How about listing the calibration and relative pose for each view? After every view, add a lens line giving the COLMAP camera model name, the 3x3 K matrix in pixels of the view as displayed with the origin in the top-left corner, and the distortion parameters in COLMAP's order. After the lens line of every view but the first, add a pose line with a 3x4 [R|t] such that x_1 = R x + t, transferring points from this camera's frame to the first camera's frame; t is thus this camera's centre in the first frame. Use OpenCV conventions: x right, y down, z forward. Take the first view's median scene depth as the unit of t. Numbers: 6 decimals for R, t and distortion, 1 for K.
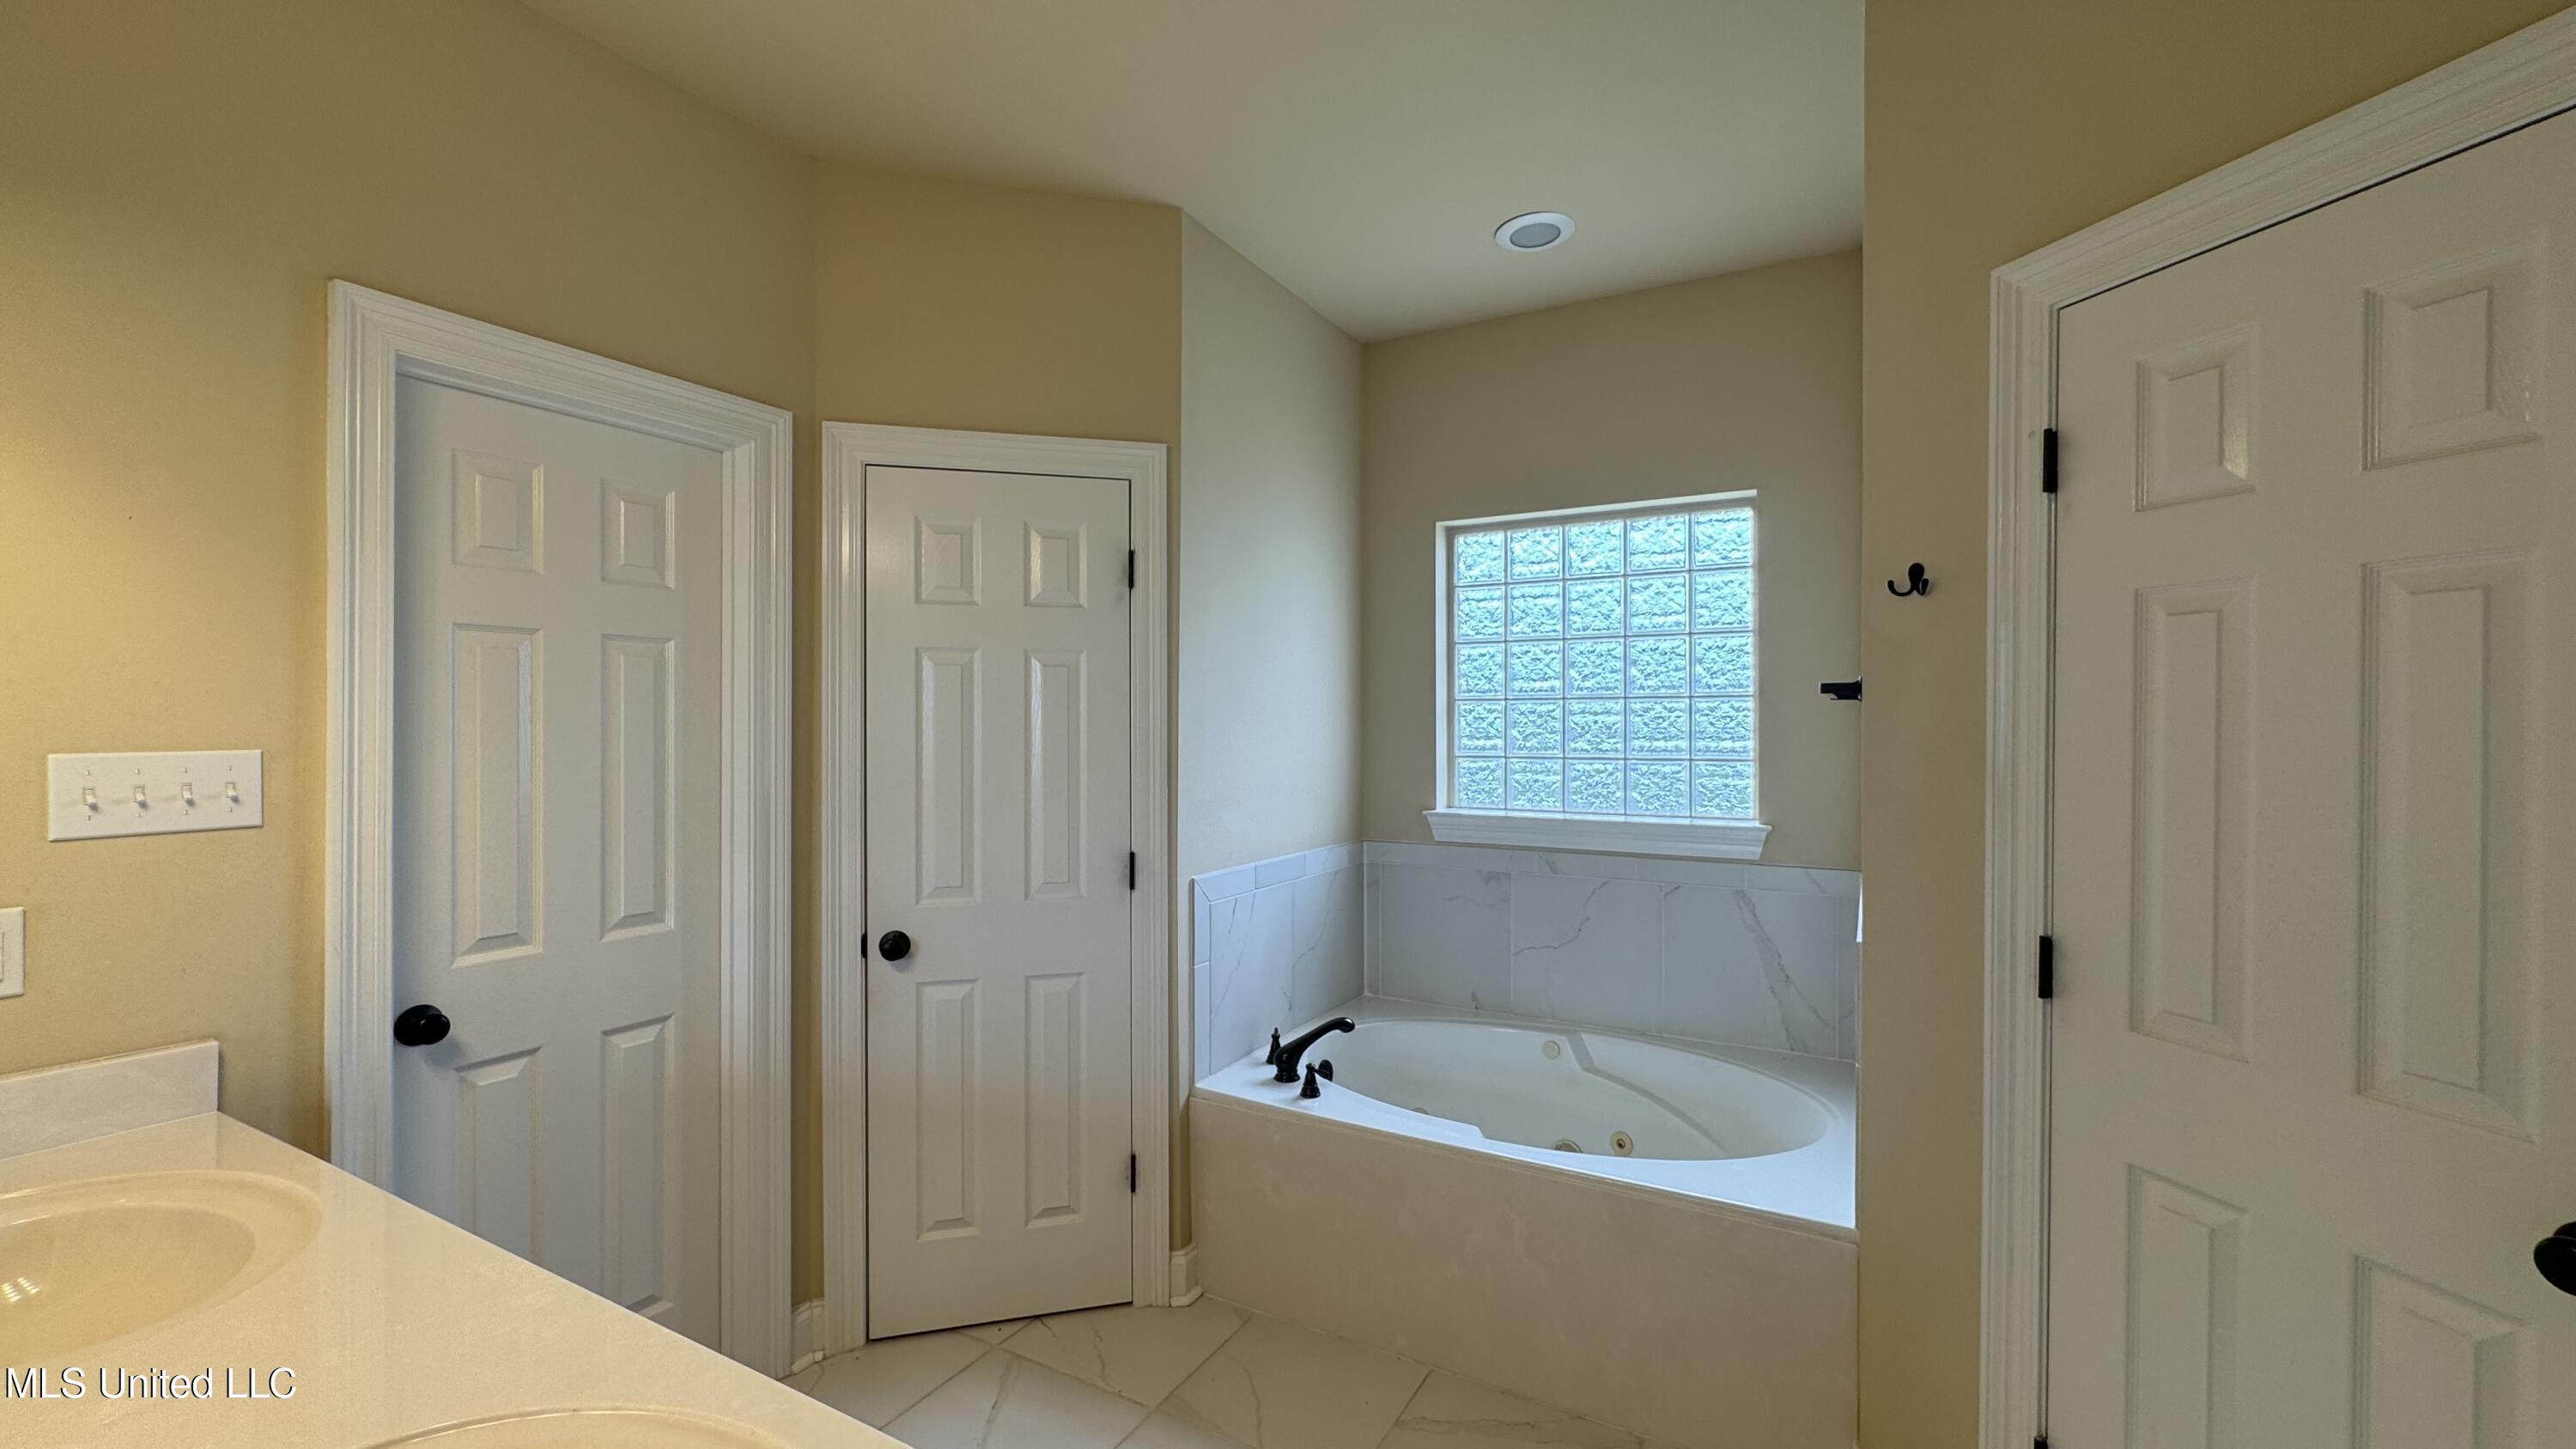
lens RADIAL K [[1039.6, 0, 1295.4], [0, 1039.6, 725.9], [0, 0, 1]] dist [-0.000519, 0.000051]
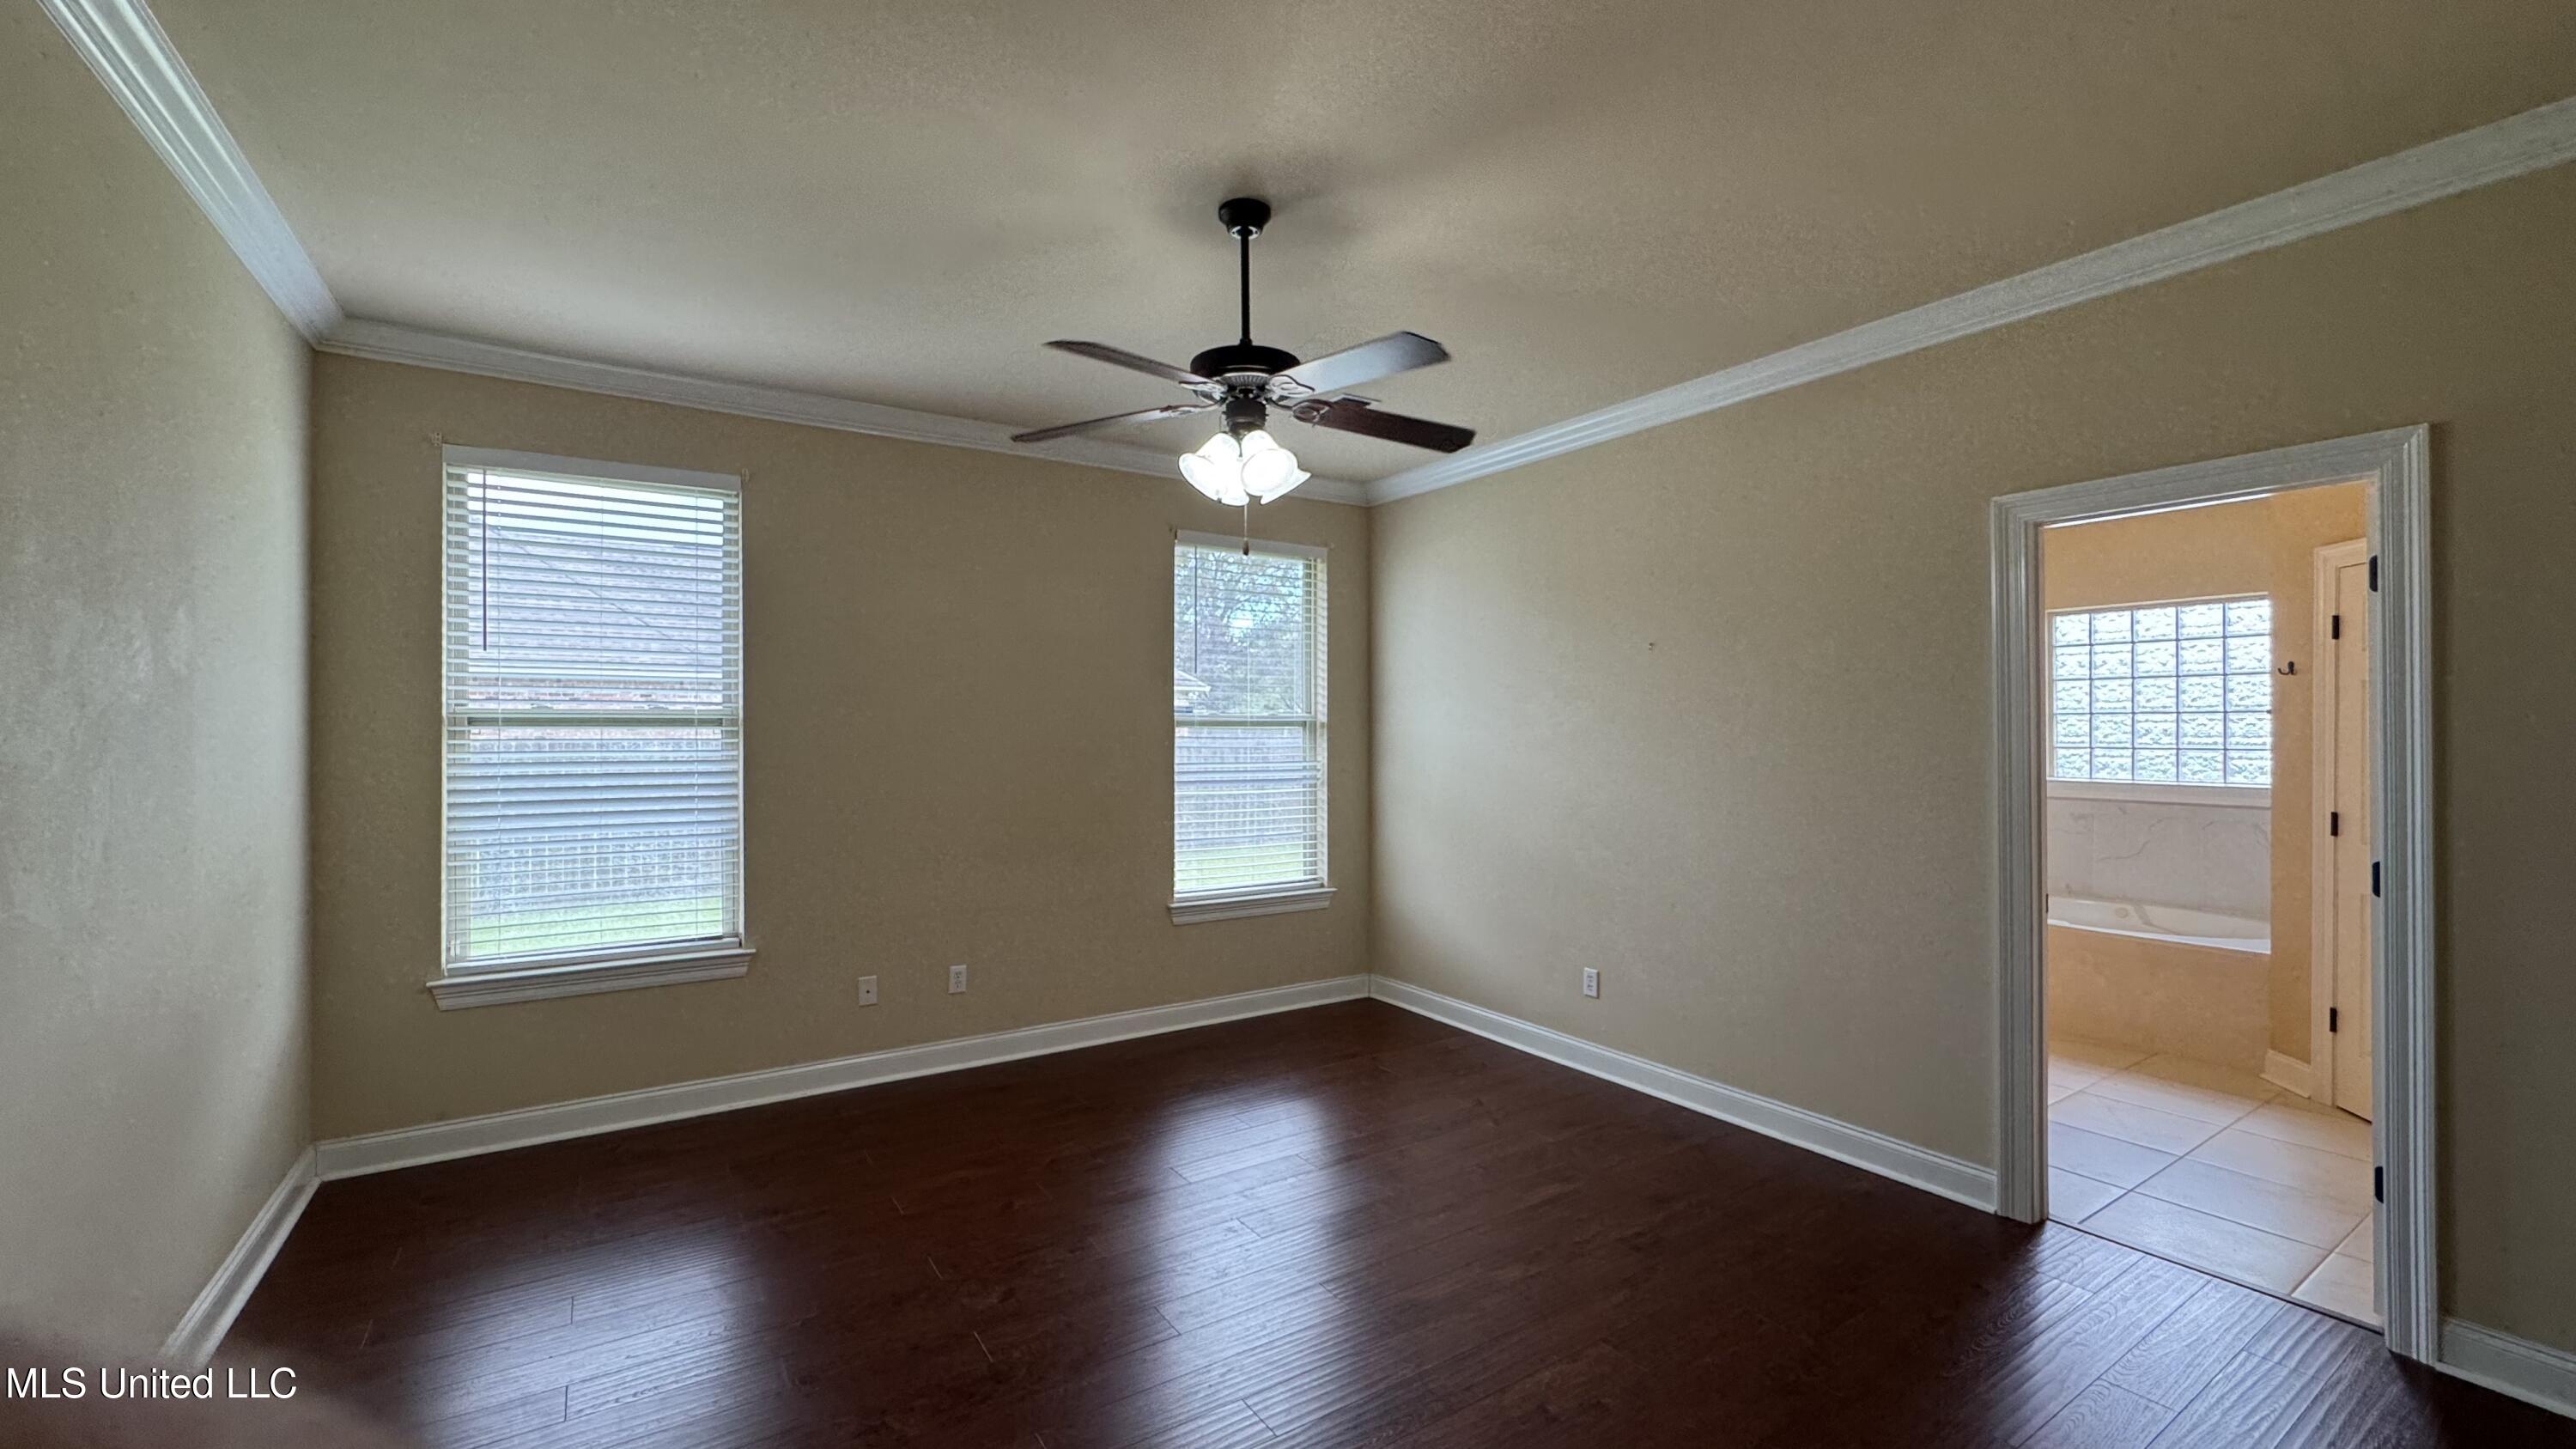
lens RADIAL K [[1039.6, 0, 1295.4], [0, 1039.6, 725.9], [0, 0, 1]] dist [-0.000519, 0.000051]
pose [[0.886928, -0.002736, -0.461899, -0.179719], [0.002002, 0.999996, -0.002078, -0.005138], [0.461903, 0.000918, 0.886930, -1.198683]]
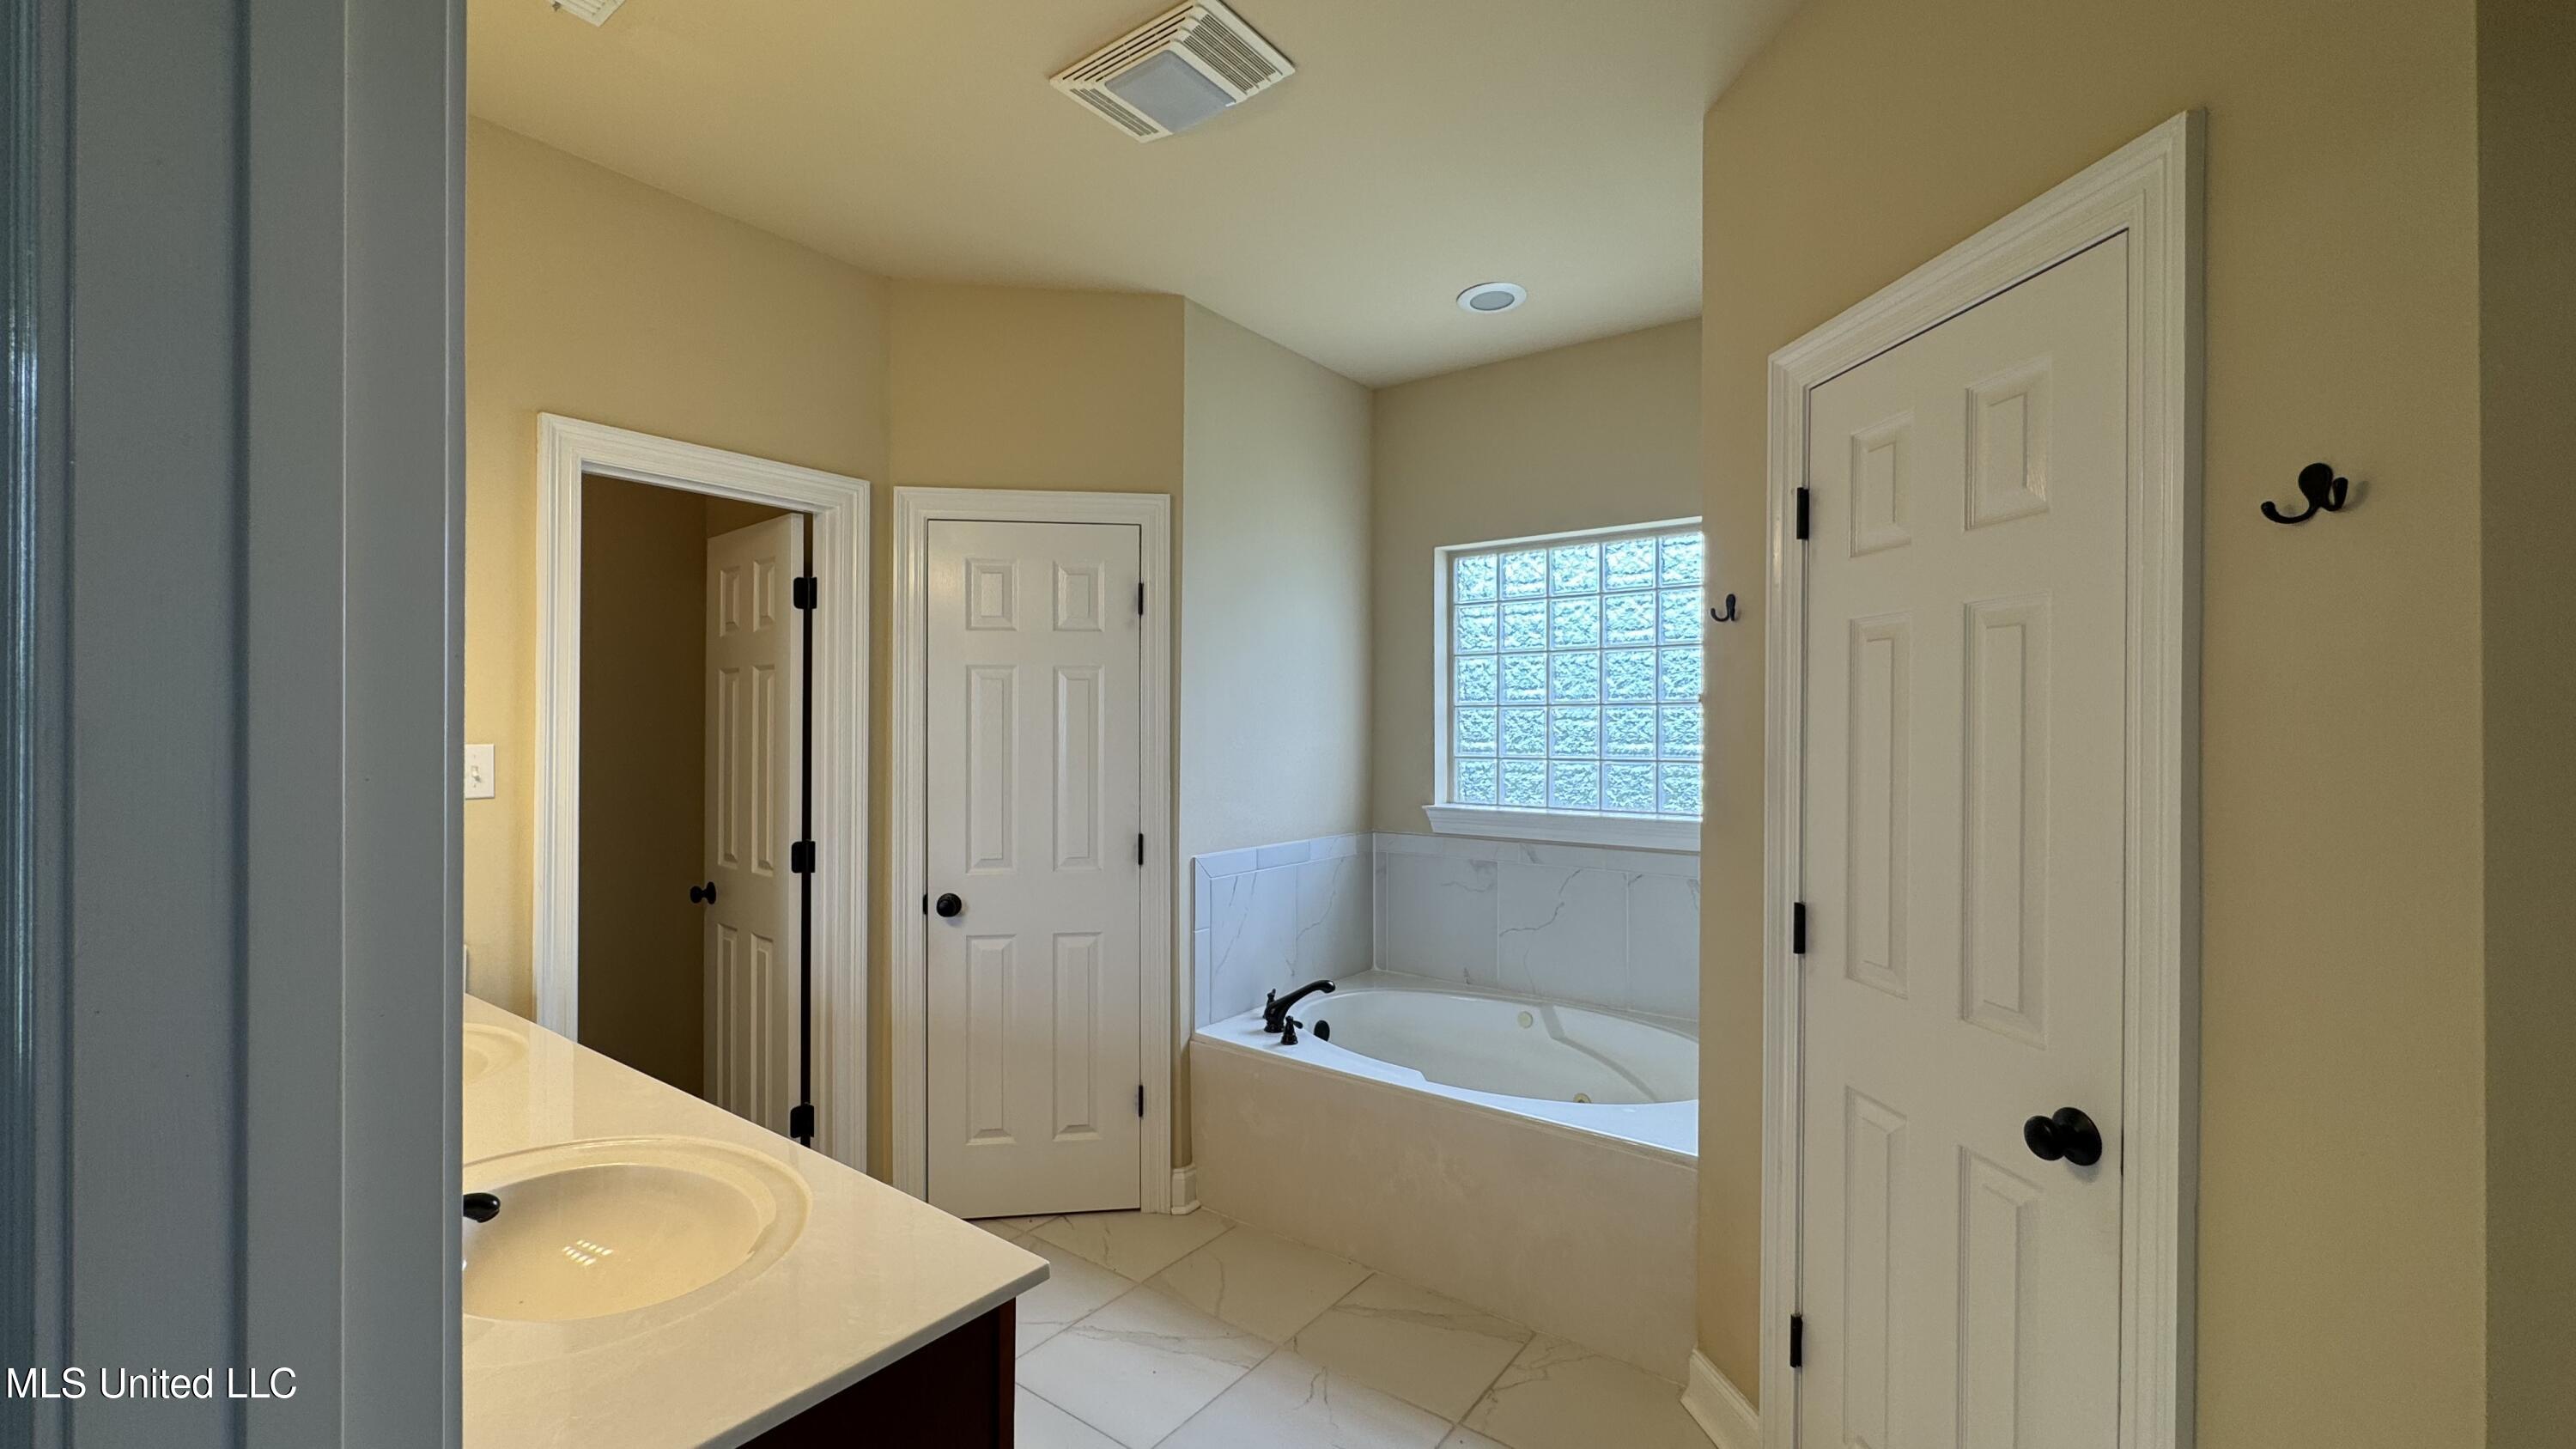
lens RADIAL K [[1039.6, 0, 1295.4], [0, 1039.6, 725.9], [0, 0, 1]] dist [-0.000519, 0.000051]
pose [[0.991880, 0.001920, -0.127163, 0.140716], [-0.002423, 0.999990, -0.003804, 0.000503], [0.127154, 0.004081, 0.991875, -0.139314]]
